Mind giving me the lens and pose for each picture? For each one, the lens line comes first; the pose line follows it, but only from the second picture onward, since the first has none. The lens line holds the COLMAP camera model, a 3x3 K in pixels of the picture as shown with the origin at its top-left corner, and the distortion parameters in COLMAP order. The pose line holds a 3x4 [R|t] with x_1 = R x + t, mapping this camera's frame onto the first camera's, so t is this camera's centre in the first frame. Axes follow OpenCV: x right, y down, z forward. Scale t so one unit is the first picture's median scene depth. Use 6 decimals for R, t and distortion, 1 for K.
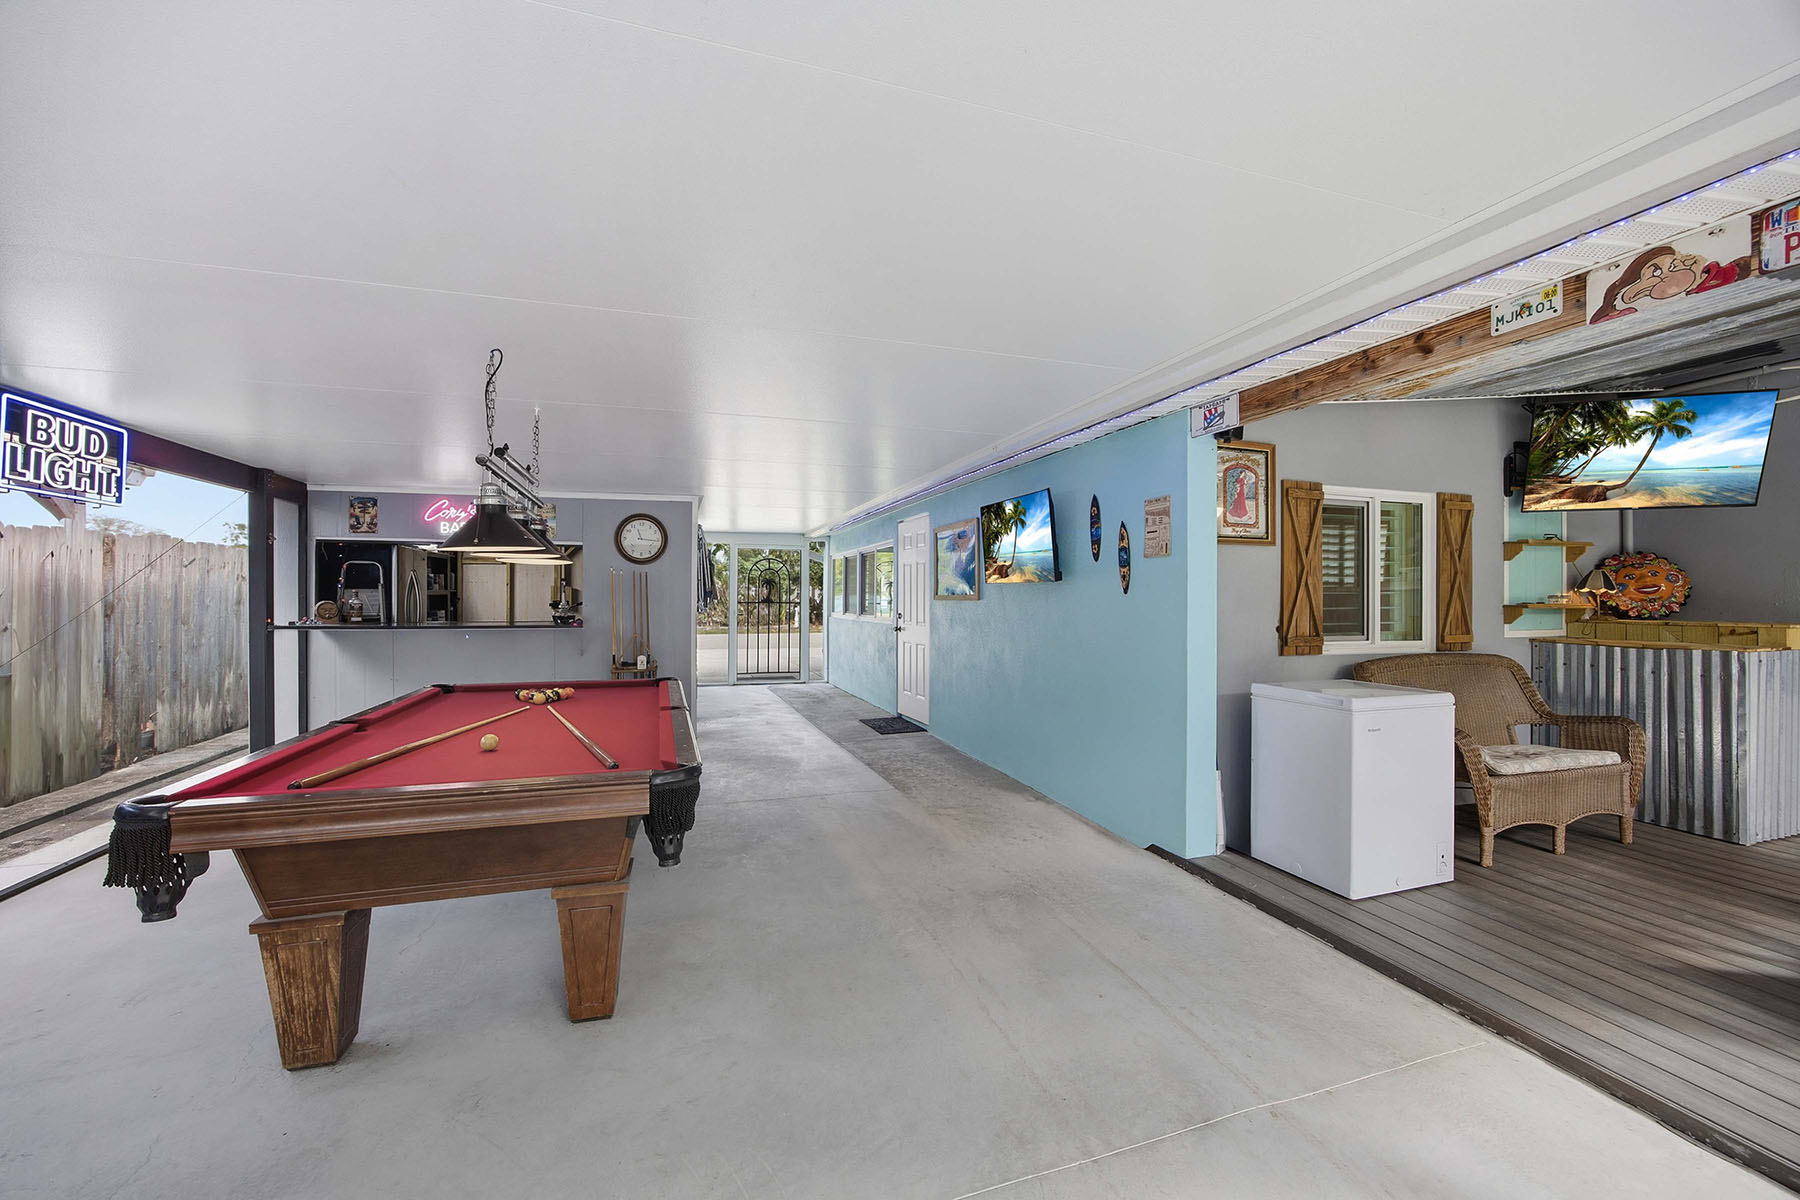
lens RADIAL K [[697.6, 0, 900.0], [0, 697.6, 600.0], [0, 0, 1]] dist [-0.010876, 0.000085]
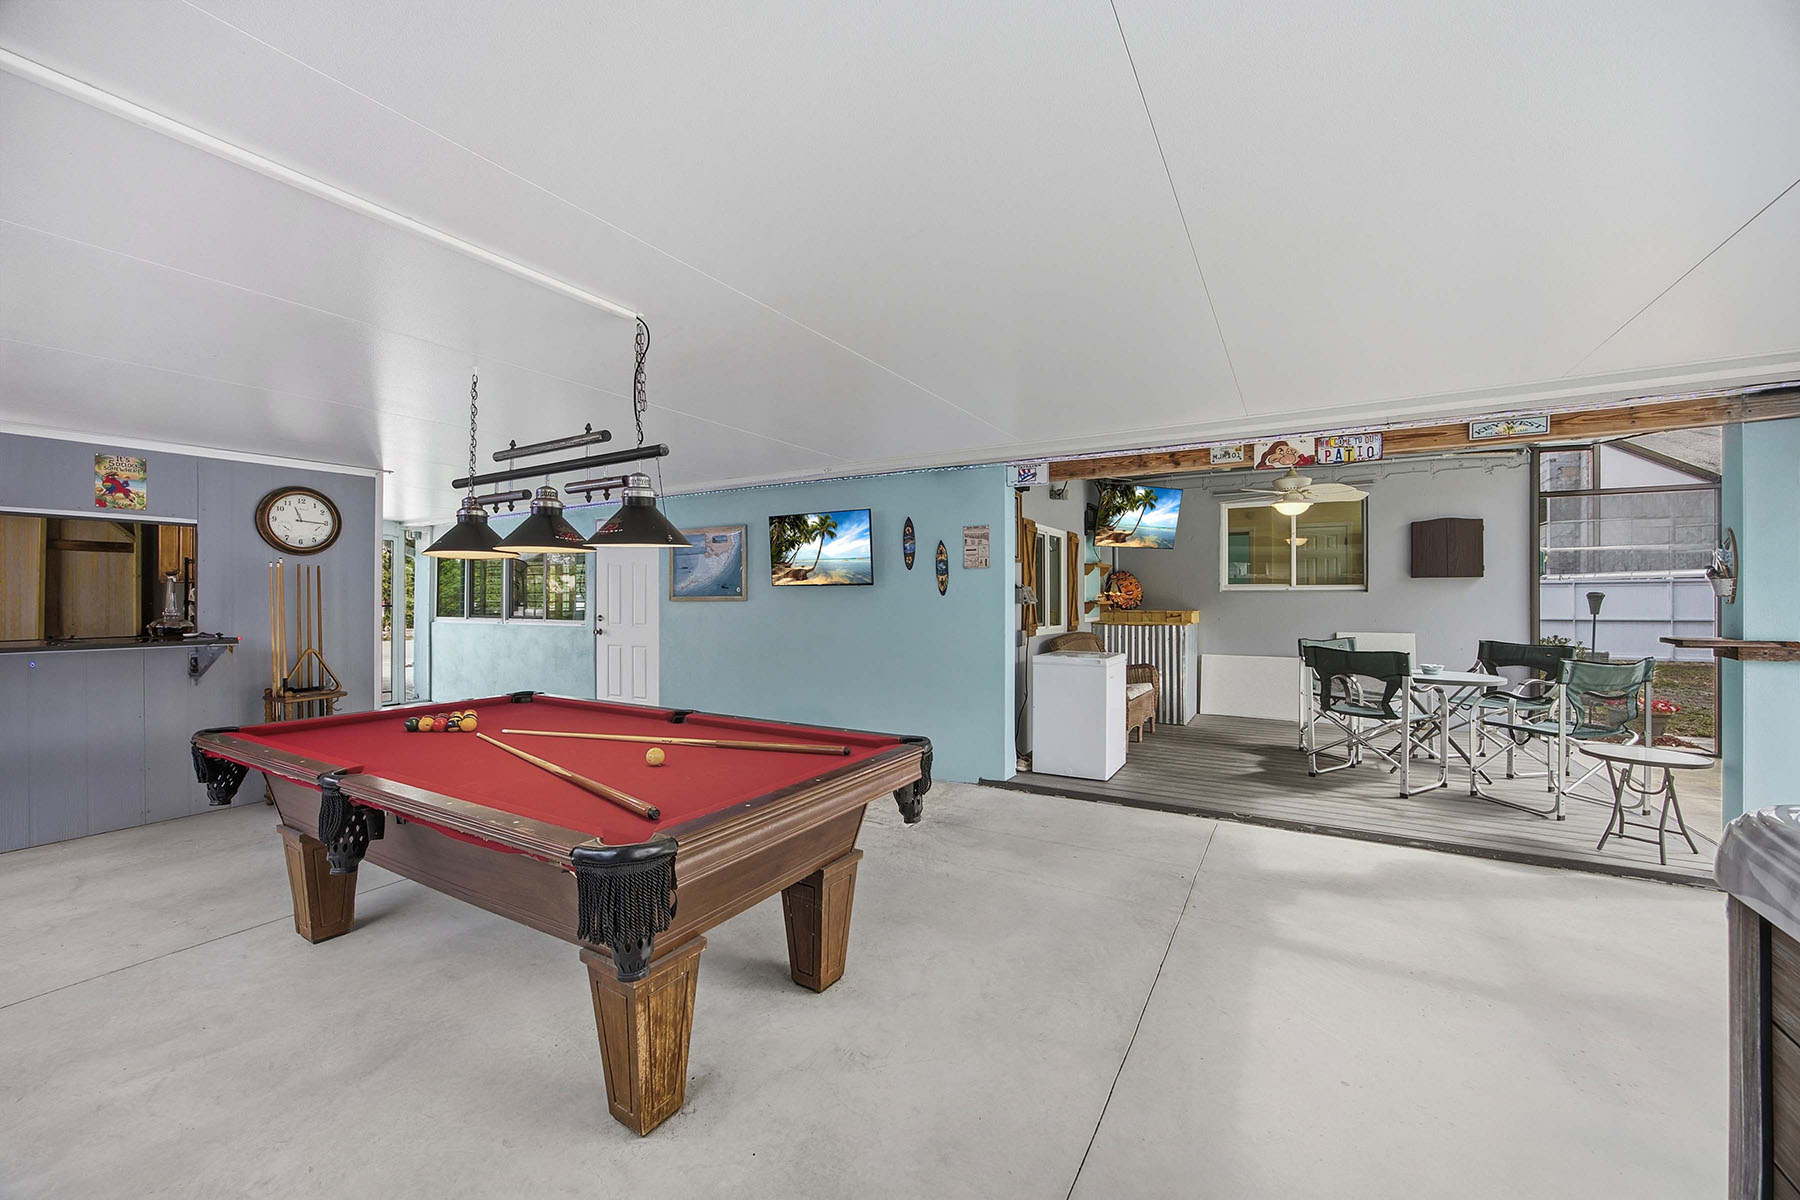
lens RADIAL K [[703.0, 0, 900.0], [0, 703.0, 600.0], [0, 0, 1]] dist [-0.025121, 0.000015]
pose [[0.745683, -0.004355, 0.666286, -0.593033], [0.006396, 0.999979, -0.000622, 0.000412], [-0.666270, 0.004726, 0.745696, 0.058016]]
